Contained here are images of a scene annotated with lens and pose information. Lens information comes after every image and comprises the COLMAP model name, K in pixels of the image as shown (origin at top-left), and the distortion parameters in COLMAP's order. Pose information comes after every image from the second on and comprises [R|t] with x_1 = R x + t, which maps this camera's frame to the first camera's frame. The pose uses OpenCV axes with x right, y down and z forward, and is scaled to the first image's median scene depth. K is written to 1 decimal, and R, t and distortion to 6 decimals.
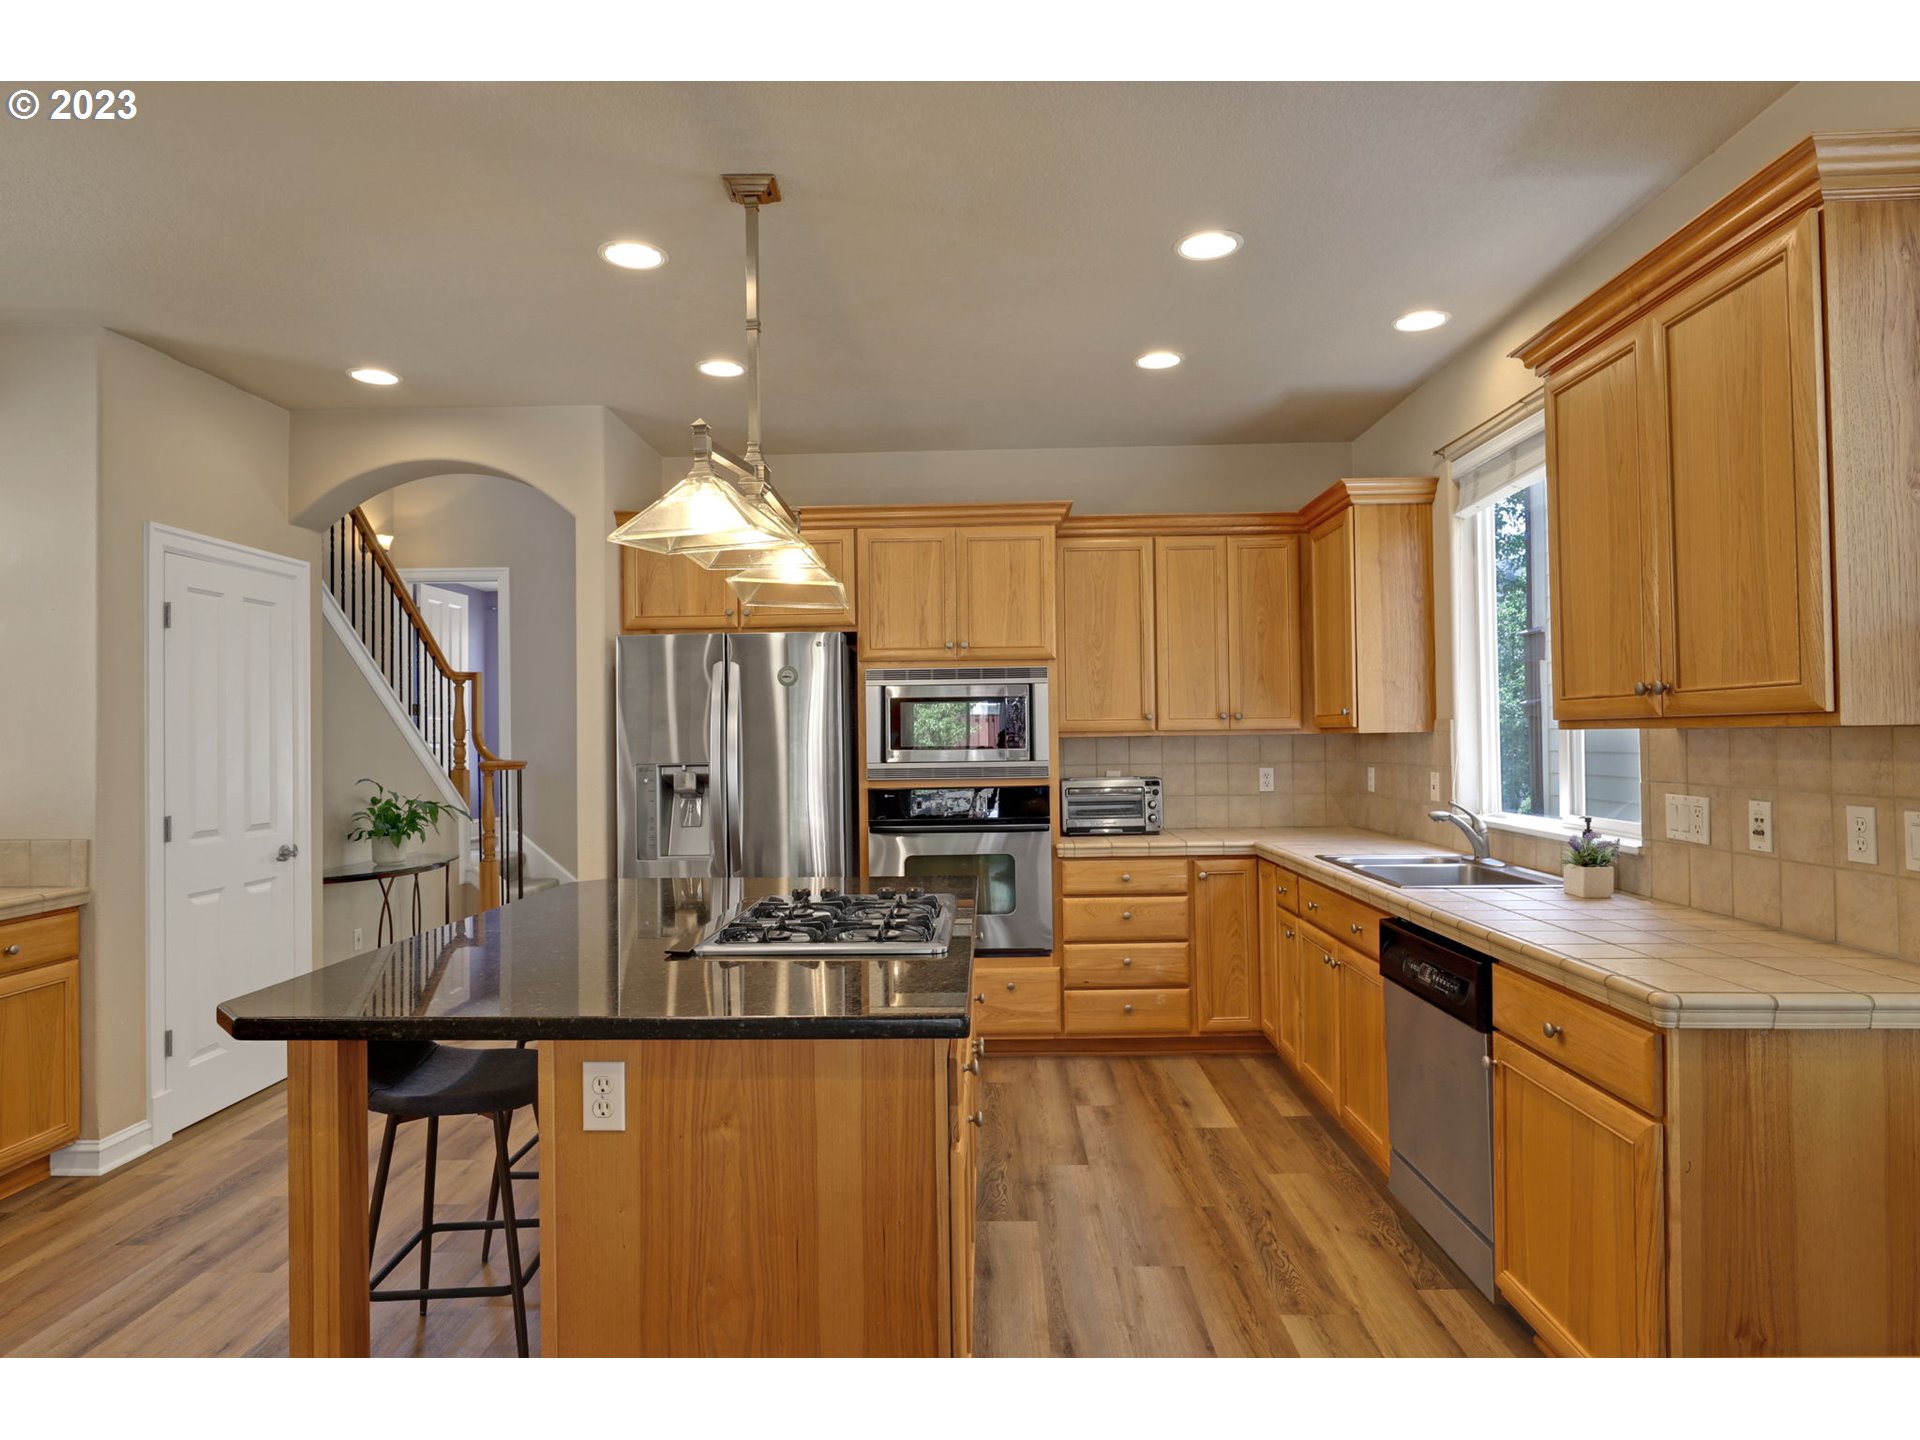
lens RADIAL K [[1100.8, 0, 967.1], [0, 1100.8, 721.1], [0, 0, 1]] dist [-0.025544, 0.017320]
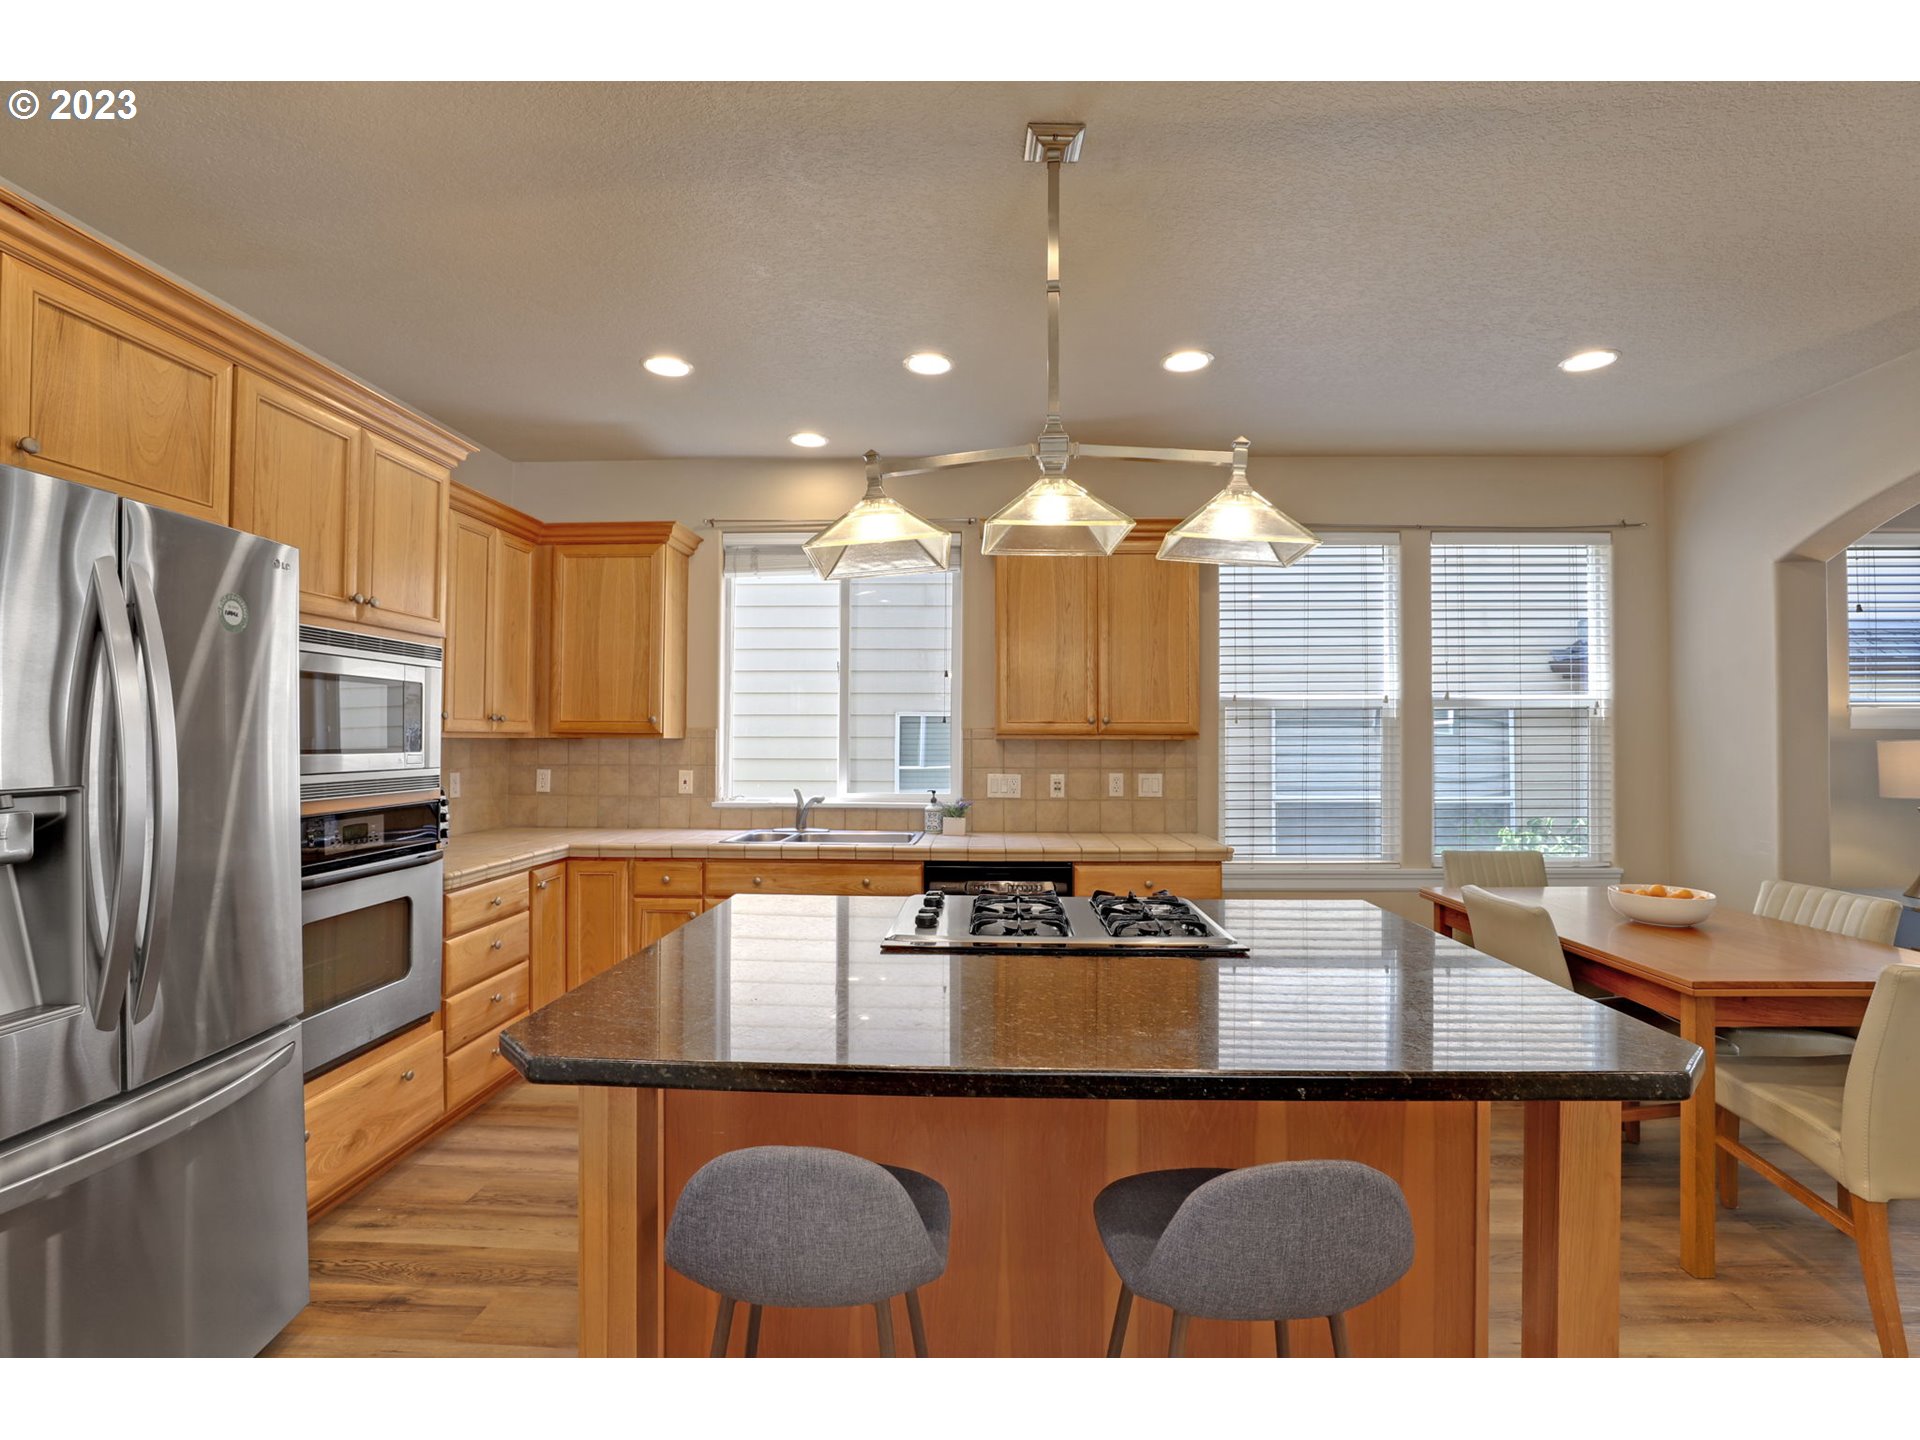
lens RADIAL K [[882.6, 0, 967.5], [0, 882.6, 720.4], [0, 0, 1]] dist [-0.045840, 0.014567]
pose [[0.012344, 0.033891, 0.999349, -0.547523], [-0.018772, 0.999257, -0.033656, 0.016486], [-0.999748, -0.018344, 0.012971, 0.633183]]
